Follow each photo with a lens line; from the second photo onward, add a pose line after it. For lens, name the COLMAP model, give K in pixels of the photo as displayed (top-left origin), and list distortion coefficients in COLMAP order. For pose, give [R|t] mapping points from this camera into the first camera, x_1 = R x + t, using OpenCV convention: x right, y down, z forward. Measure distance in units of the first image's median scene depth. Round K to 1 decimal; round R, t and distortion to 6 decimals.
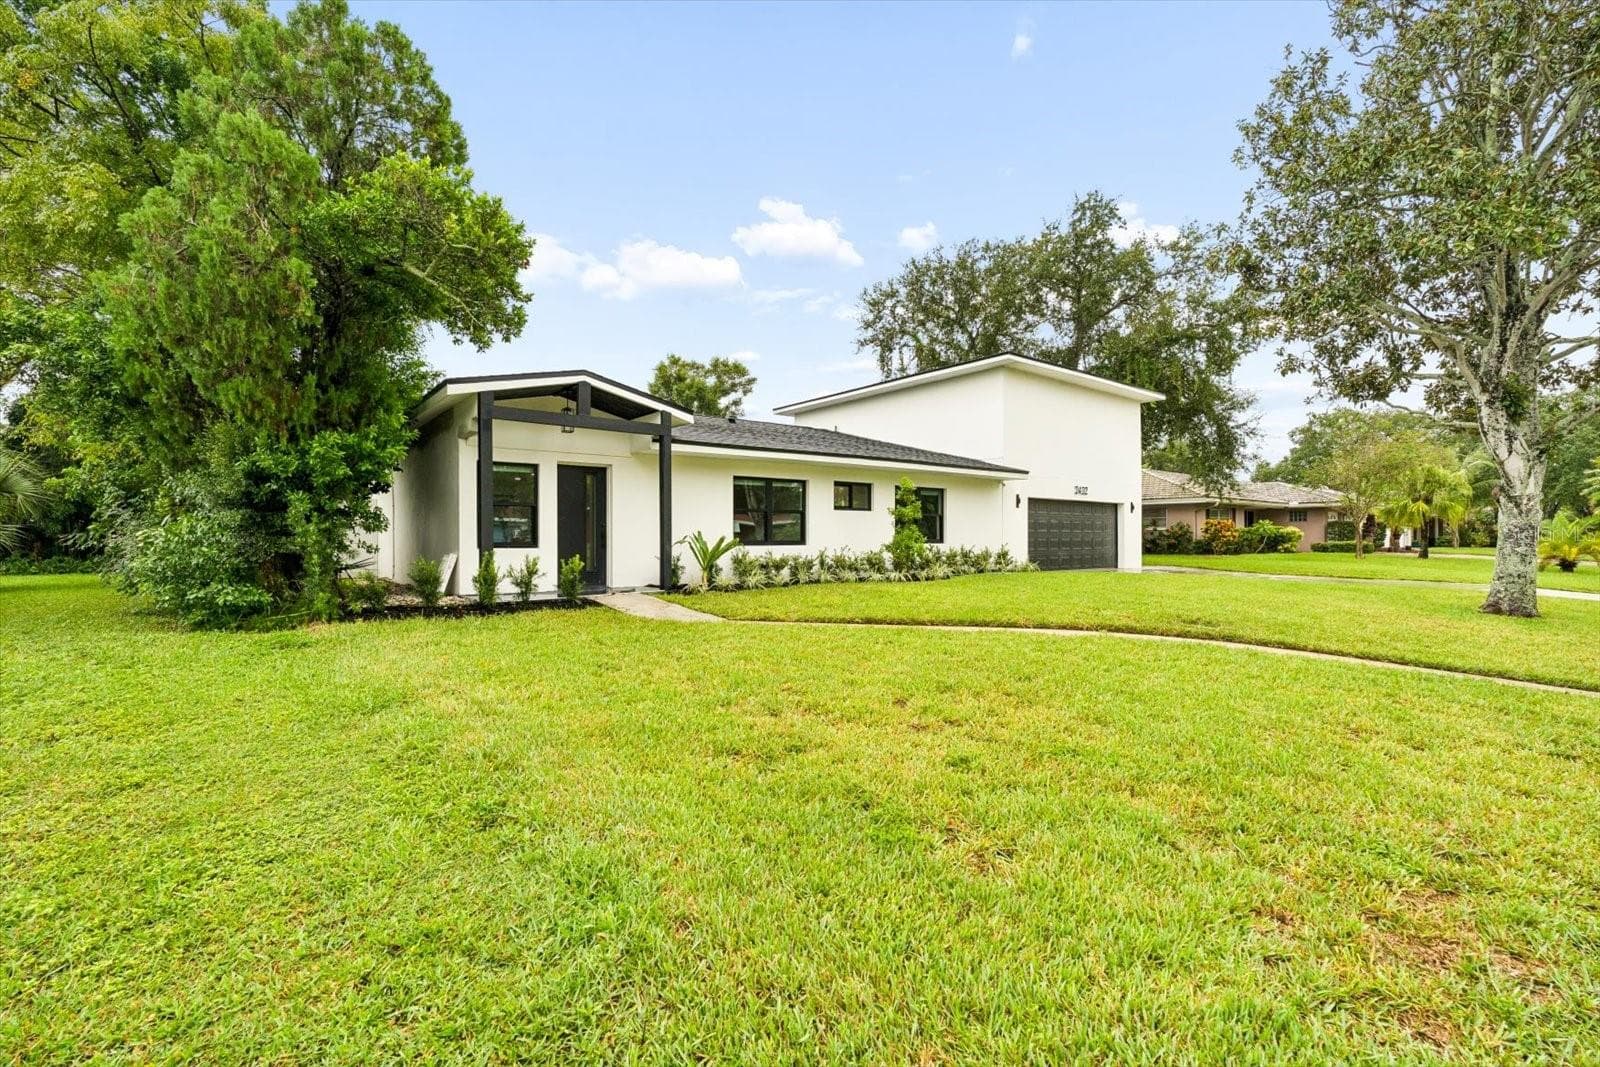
lens RADIAL K [[695.6, 0, 800.9], [0, 695.6, 537.3], [0, 0, 1]] dist [-0.000109, 0.000485]
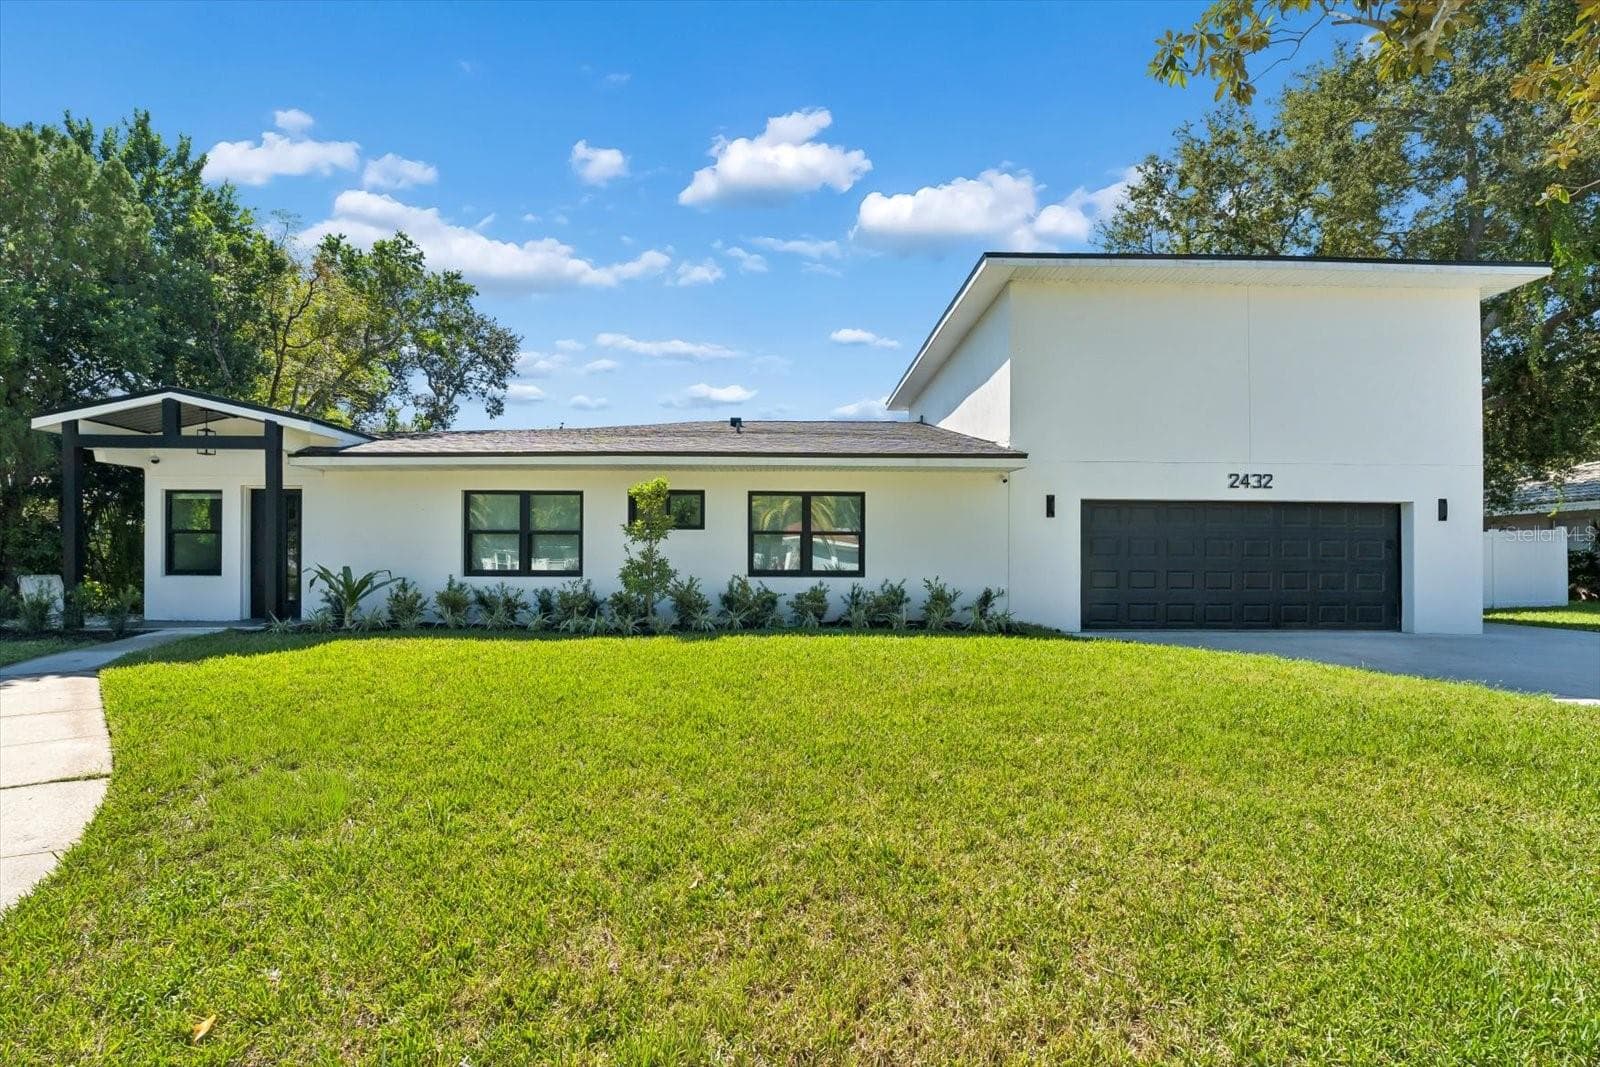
lens RADIAL K [[709.1, 0, 801.2], [0, 709.1, 565.4], [0, 0, 1]] dist [-0.003831, -0.000069]
pose [[0.800672, 0.005419, -0.599079, 0.630823], [-0.006087, 0.999981, 0.000910, -0.002921], [0.599072, 0.002918, 0.800690, 0.509111]]
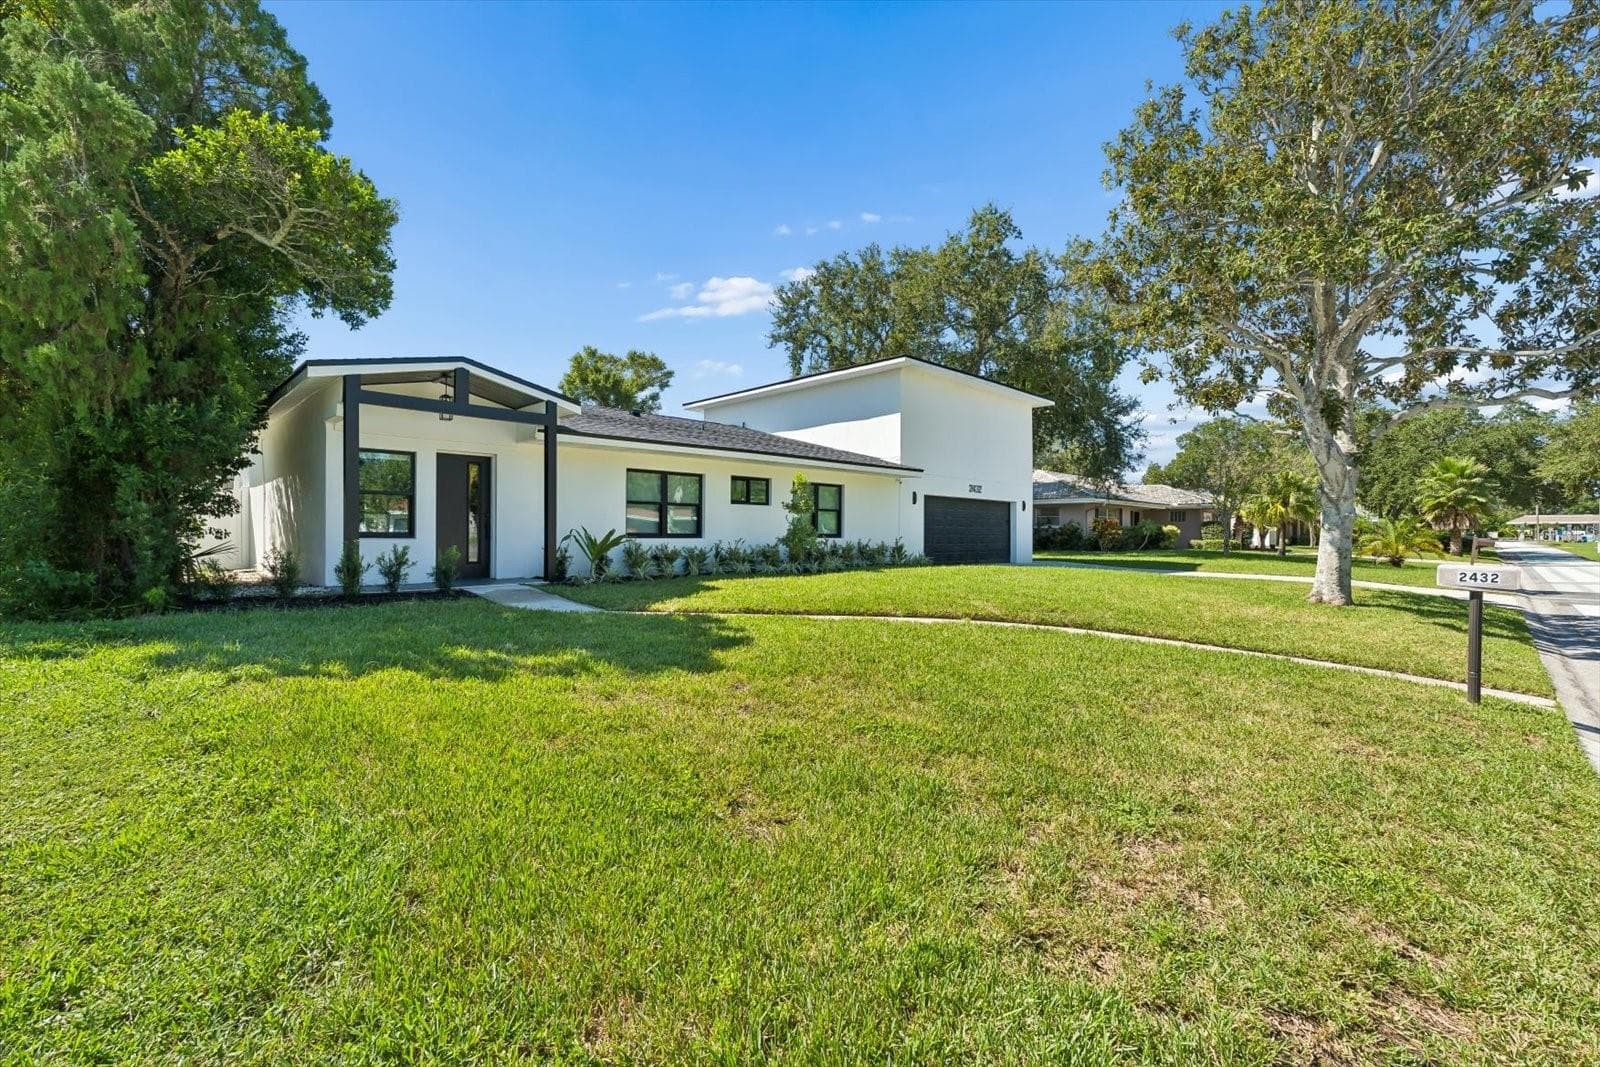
lens RADIAL K [[691.2, 0, 798.7], [0, 691.2, 530.3], [0, 0, 1]] dist [-0.000156, -0.000053]
pose [[0.993984, 0.008465, 0.109197, 0.035436], [-0.007957, 0.999955, -0.005083, 0.004337], [-0.109235, 0.004184, 0.994007, -0.007277]]
